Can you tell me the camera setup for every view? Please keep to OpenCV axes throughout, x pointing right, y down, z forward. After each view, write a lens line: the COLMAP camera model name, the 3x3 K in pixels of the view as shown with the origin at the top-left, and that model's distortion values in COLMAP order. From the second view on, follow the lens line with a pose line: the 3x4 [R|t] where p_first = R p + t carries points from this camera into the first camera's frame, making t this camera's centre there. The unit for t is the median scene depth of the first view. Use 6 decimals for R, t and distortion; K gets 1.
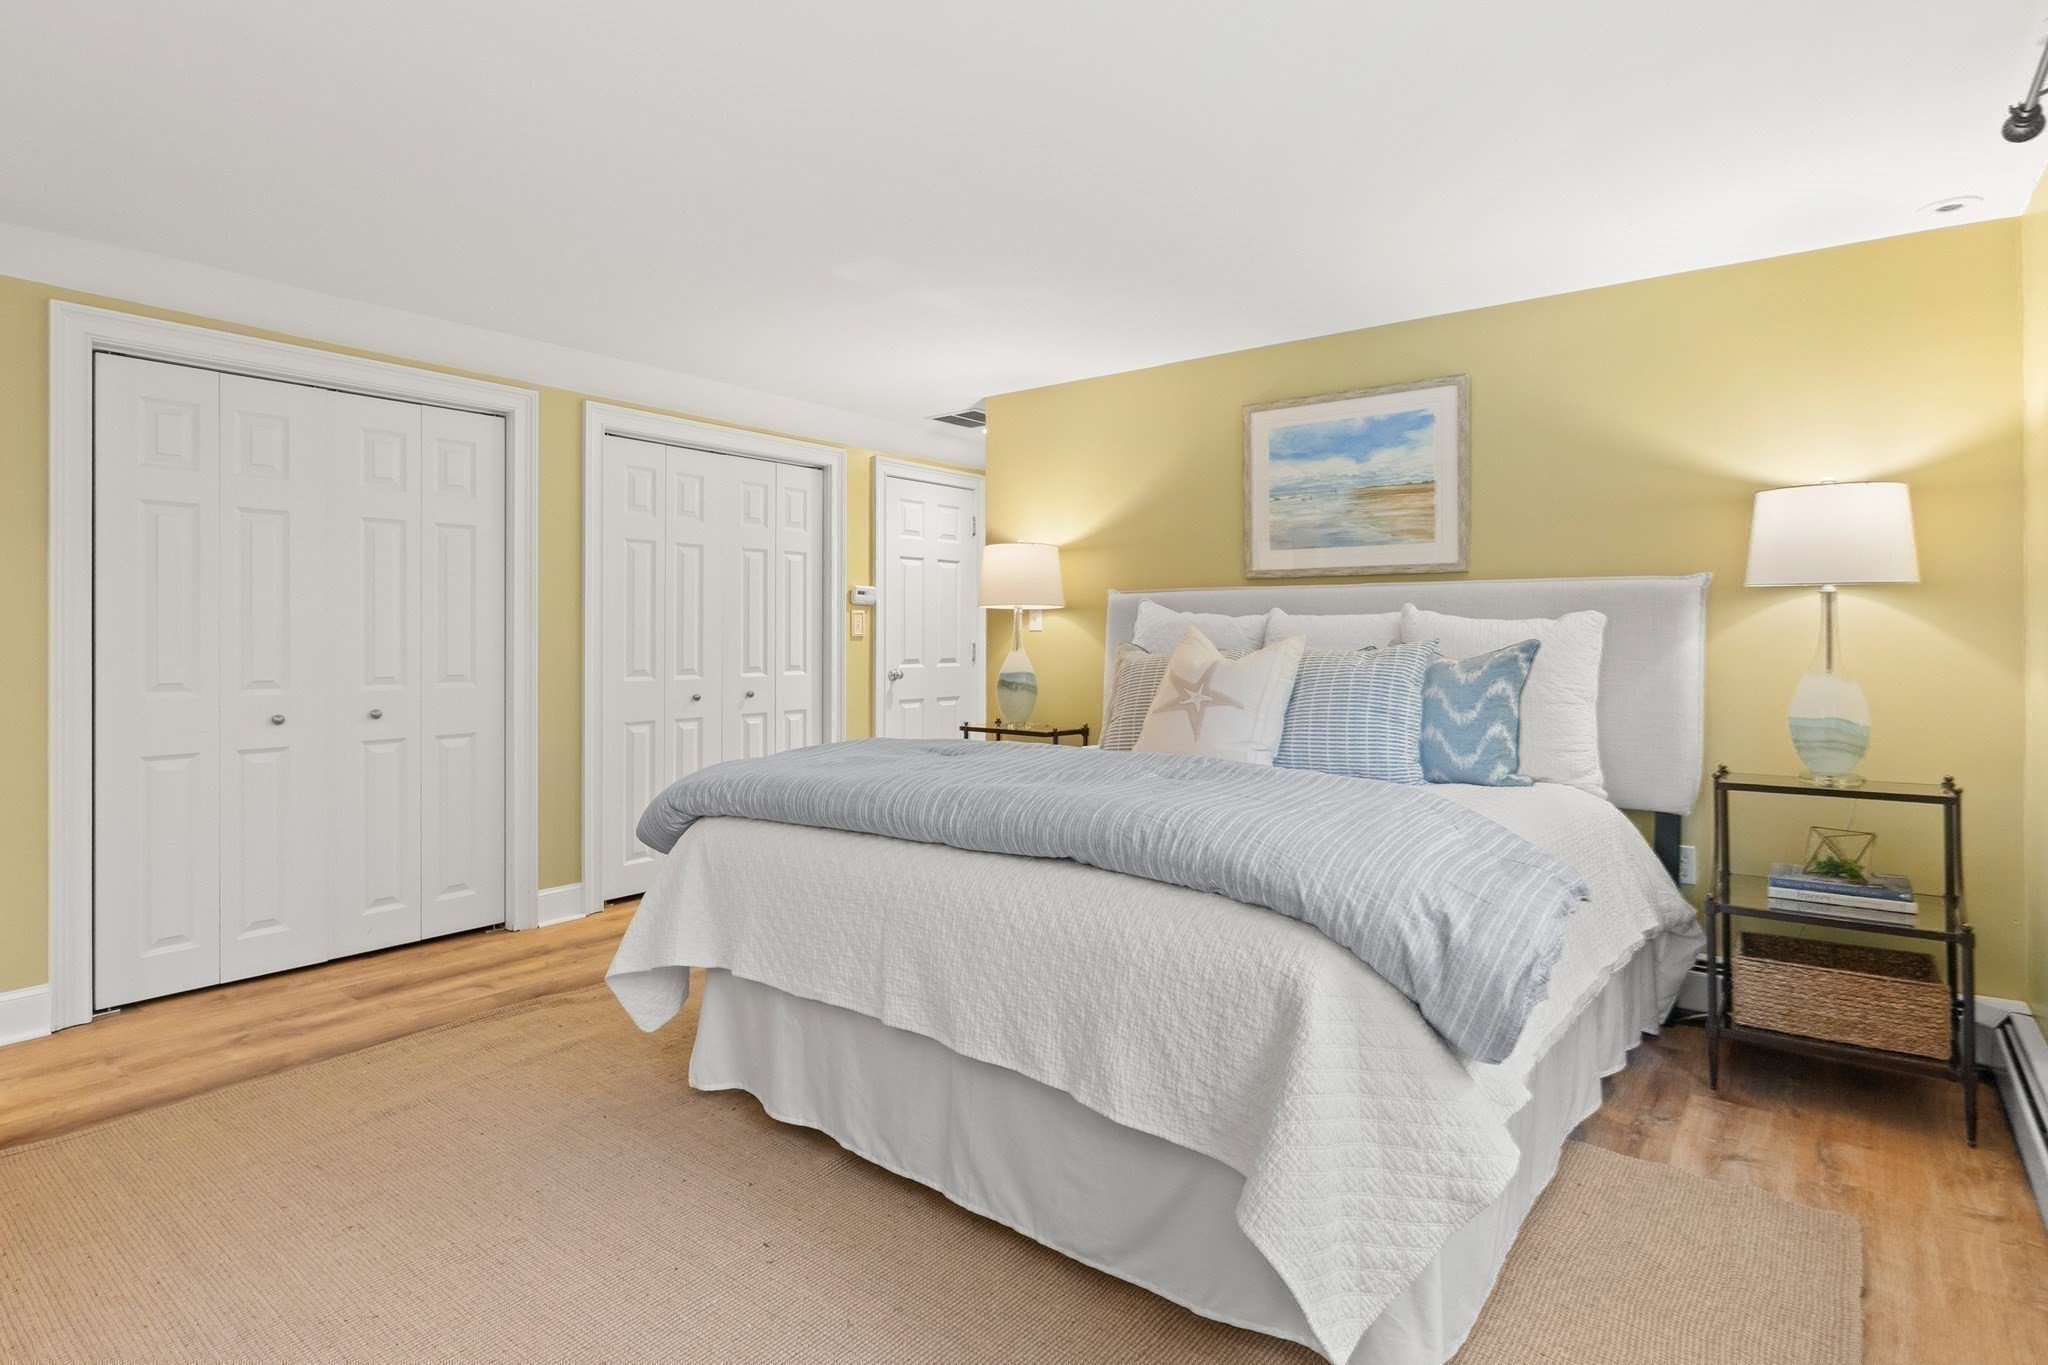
lens RADIAL K [[1078.6, 0, 973.1], [0, 1078.6, 611.3], [0, 0, 1]] dist [0.004713, 0.000340]
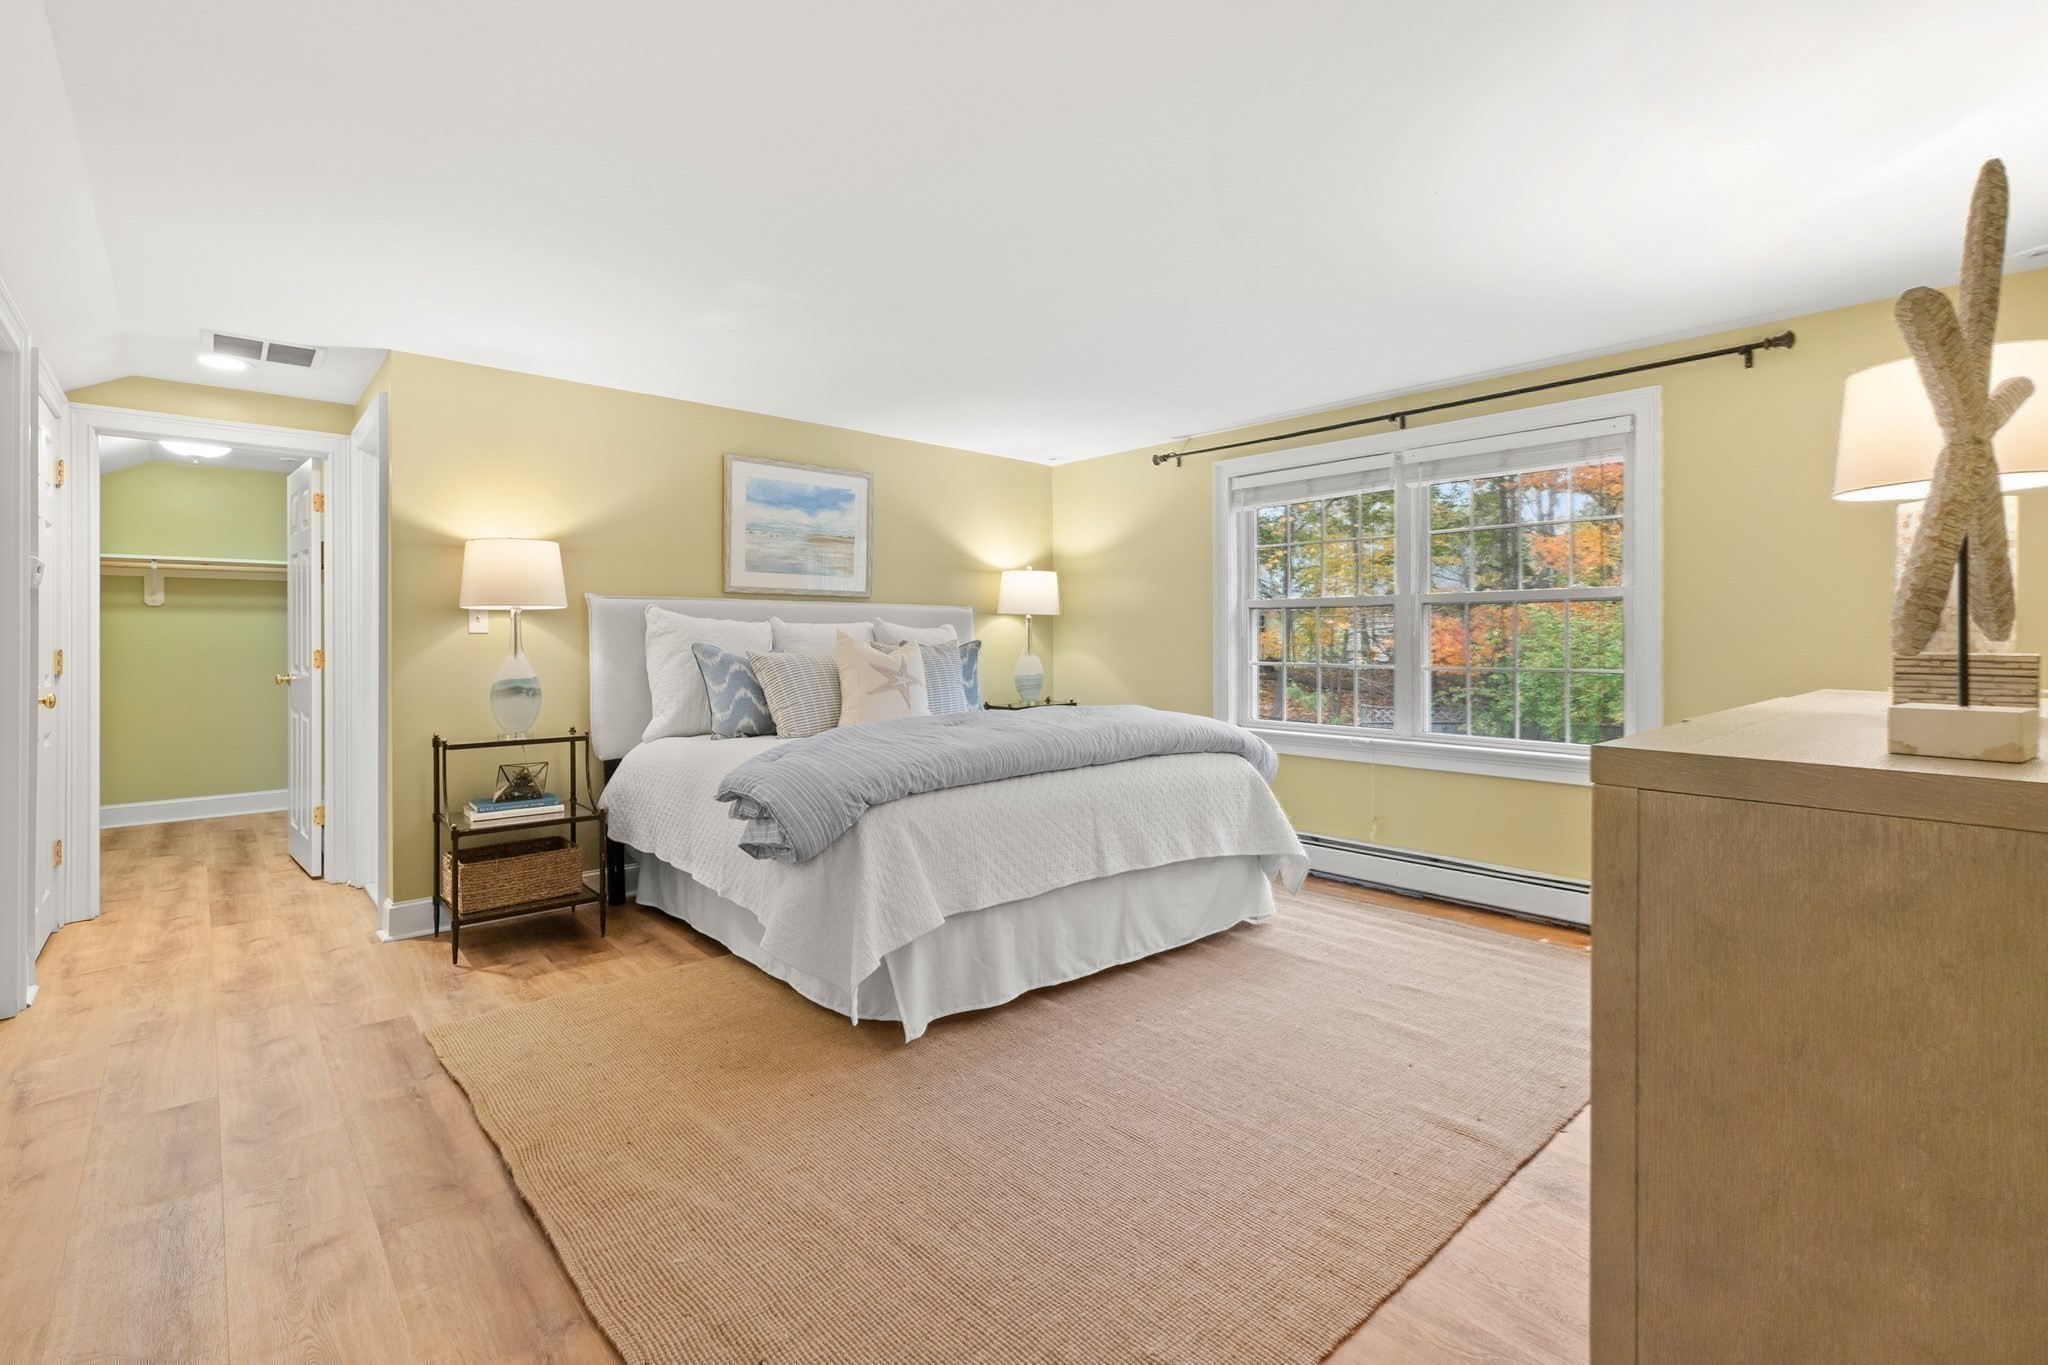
lens RADIAL K [[934.6, 0, 1019.2], [0, 934.6, 677.6], [0, 0, 1]] dist [0.006081, -0.000915]
pose [[0.153045, -0.034302, 0.987624, -0.830249], [-0.011239, 0.999272, 0.036448, 0.027280], [-0.988155, -0.016679, 0.152548, 0.537008]]
